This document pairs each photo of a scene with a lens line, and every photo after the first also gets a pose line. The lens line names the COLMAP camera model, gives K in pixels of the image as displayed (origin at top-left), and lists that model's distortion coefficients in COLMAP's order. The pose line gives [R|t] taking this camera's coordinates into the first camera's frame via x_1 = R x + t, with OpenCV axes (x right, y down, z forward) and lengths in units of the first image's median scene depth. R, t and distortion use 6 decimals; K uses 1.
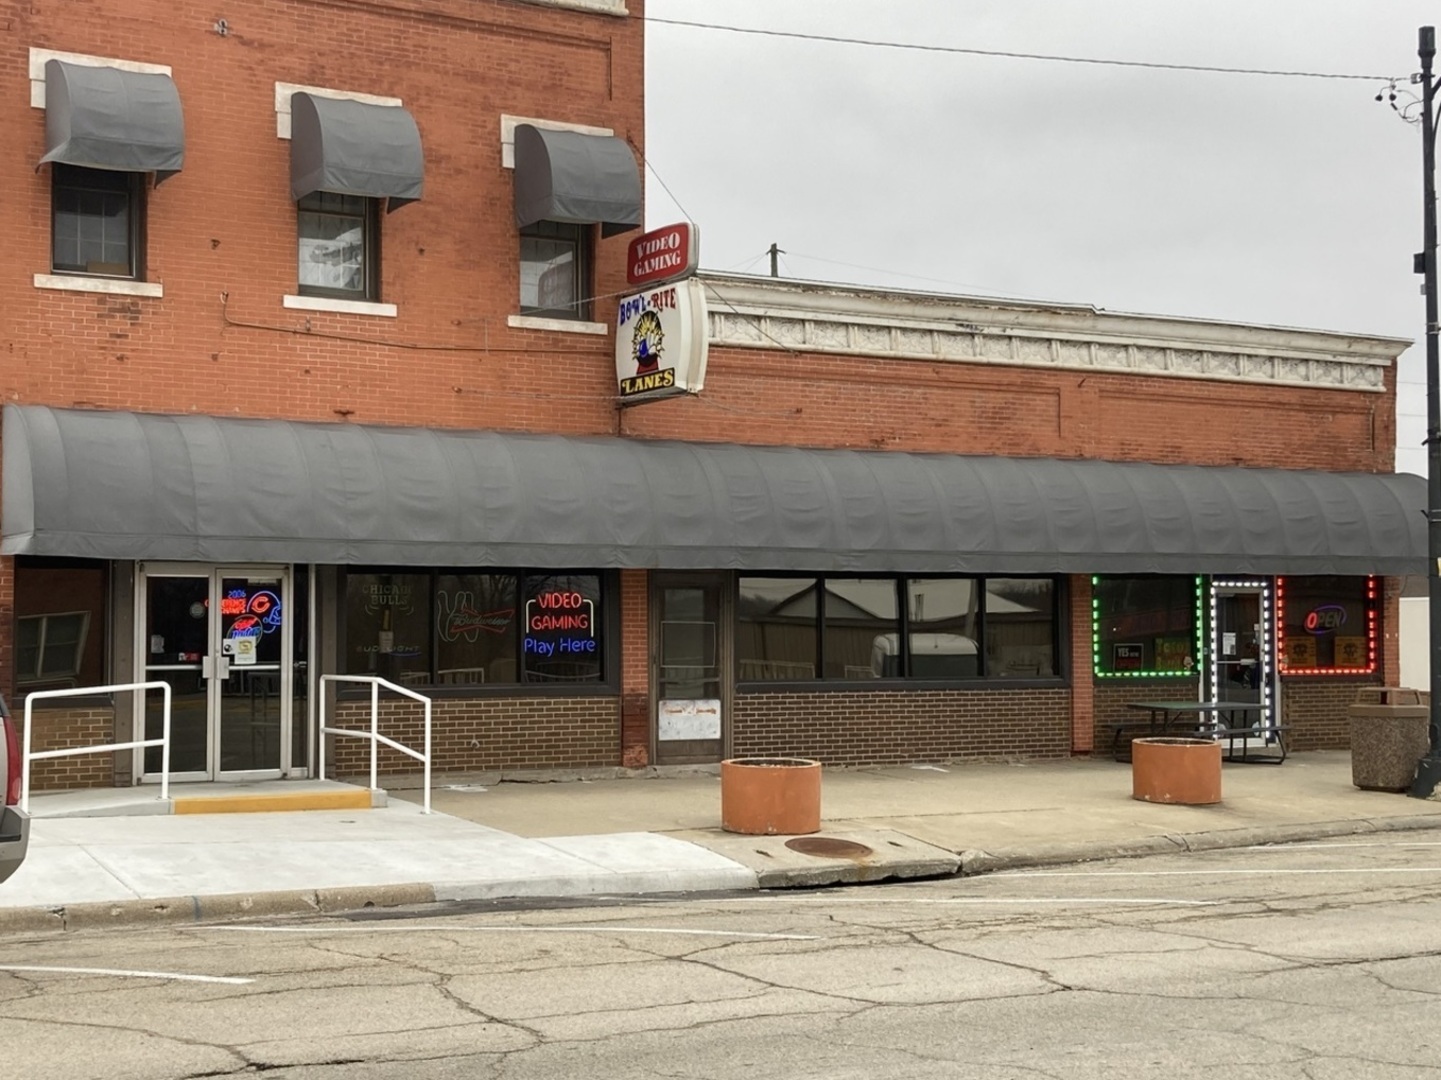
lens RADIAL K [[2161.7, 0, 721.0], [0, 2161.7, 545.6], [0, 0, 1]] dist [0.114566, 0.000000]
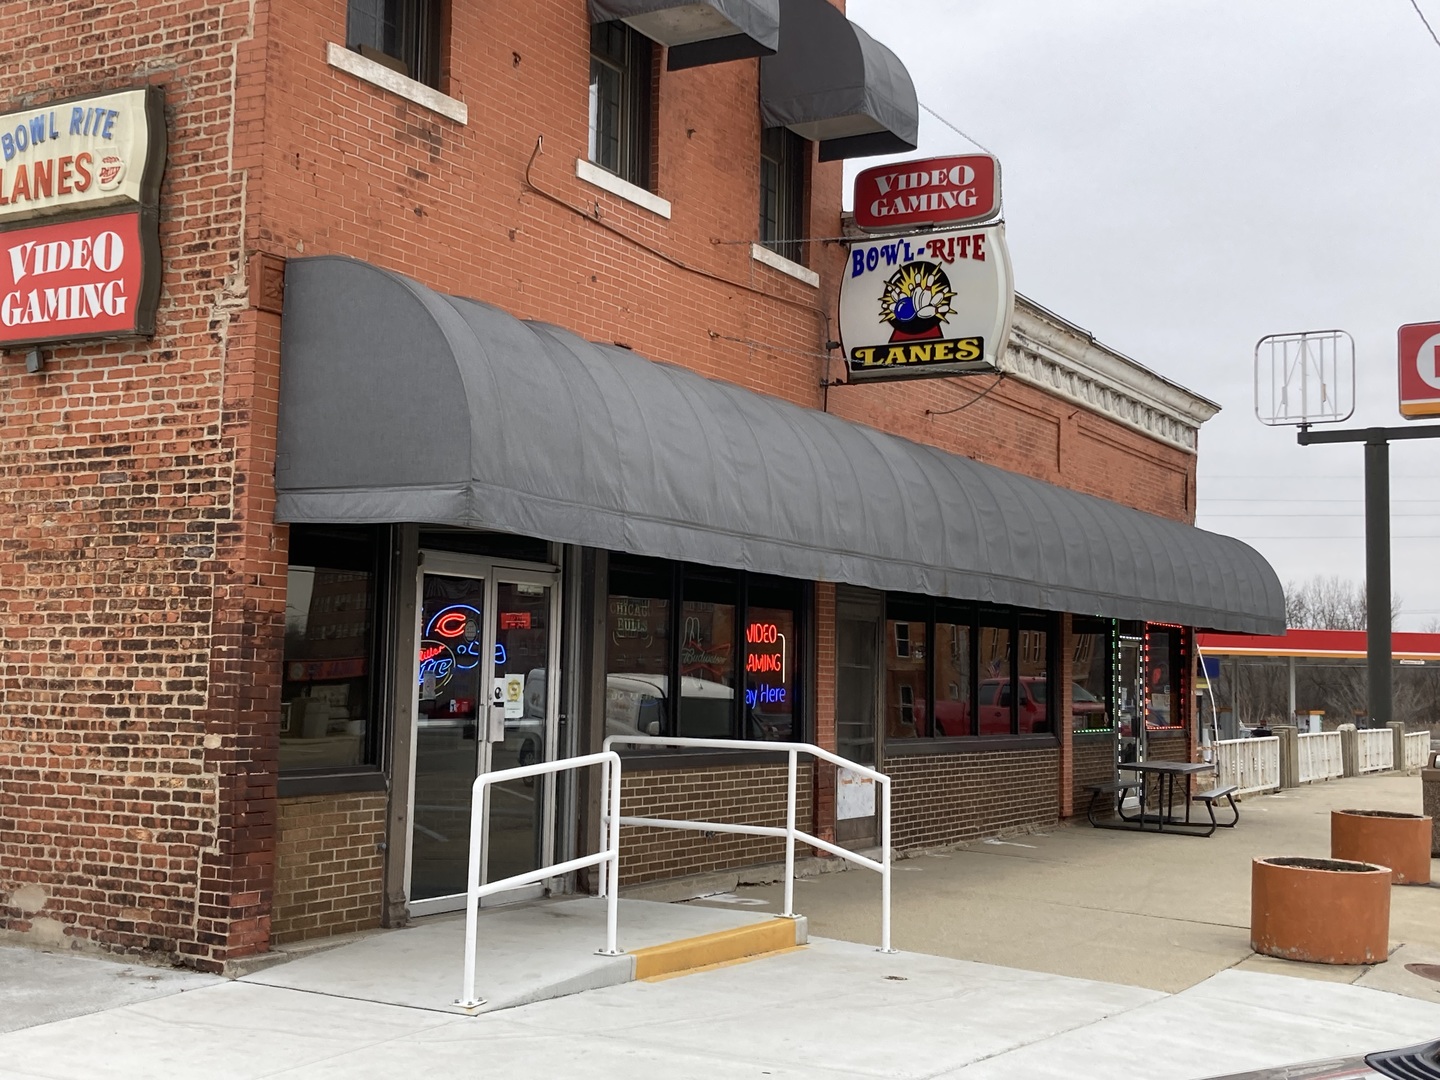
lens RADIAL K [[1824.7, 0, 719.5], [0, 1824.7, 524.9], [0, 0, 1]] dist [0.120235, 0.000000]
pose [[0.860796, 0.063687, 0.504950, -0.424162], [-0.044007, 0.997738, -0.050822, 0.021561], [-0.507044, 0.021526, 0.861651, 0.484930]]
